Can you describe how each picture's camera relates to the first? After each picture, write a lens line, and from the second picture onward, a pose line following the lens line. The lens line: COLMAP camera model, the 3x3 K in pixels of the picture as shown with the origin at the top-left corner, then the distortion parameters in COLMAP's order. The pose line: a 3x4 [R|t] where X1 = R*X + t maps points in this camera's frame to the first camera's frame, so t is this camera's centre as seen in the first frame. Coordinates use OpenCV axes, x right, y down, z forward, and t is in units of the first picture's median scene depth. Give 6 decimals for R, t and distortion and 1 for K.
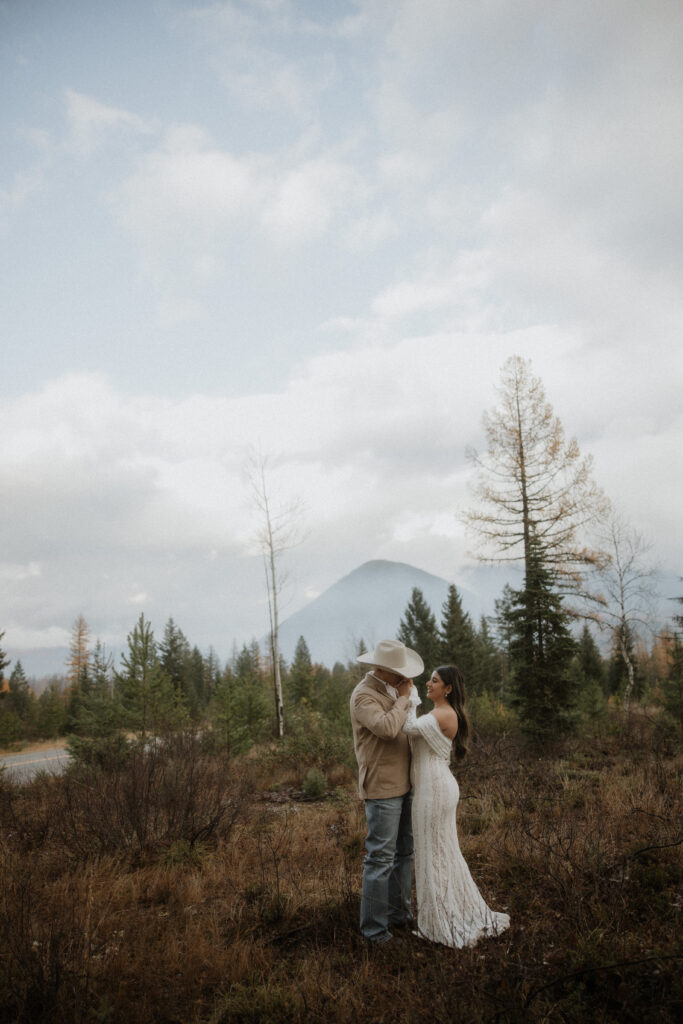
lens RADIAL K [[838.3, 0, 357.3], [0, 838.3, 514.9], [0, 0, 1]] dist [-0.110534, 0.096063]
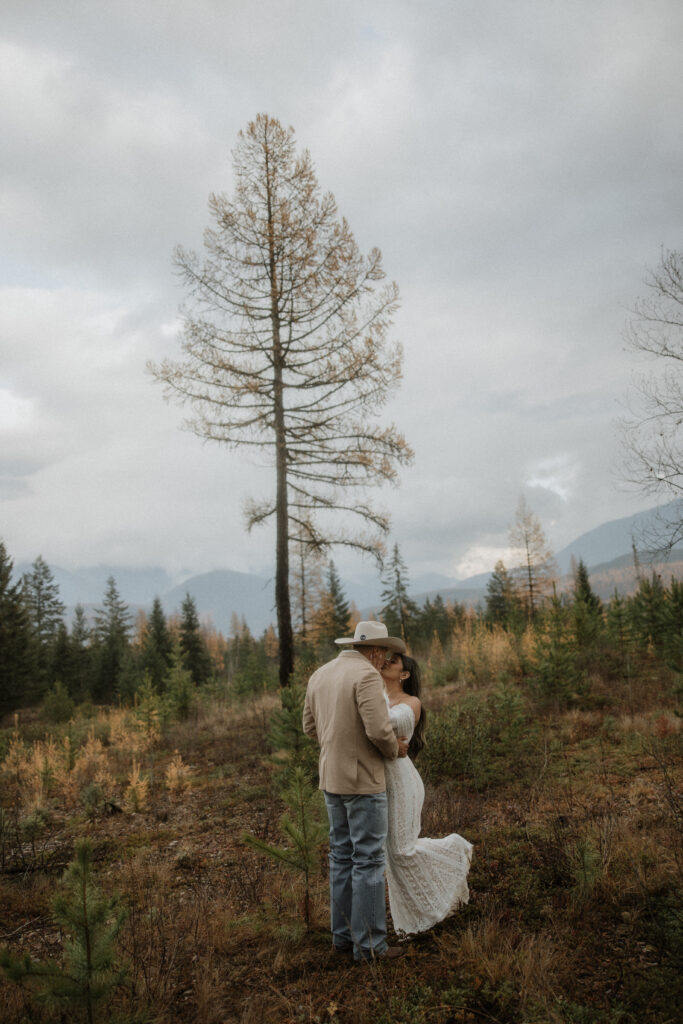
lens RADIAL K [[838.3, 0, 357.3], [0, 838.3, 514.9], [0, 0, 1]] dist [-0.110534, 0.096063]
pose [[0.832404, 0.051023, 0.551816, -0.031096], [-0.058432, 0.998283, -0.004162, 0.043304], [-0.551081, -0.028780, 0.833955, 0.206411]]
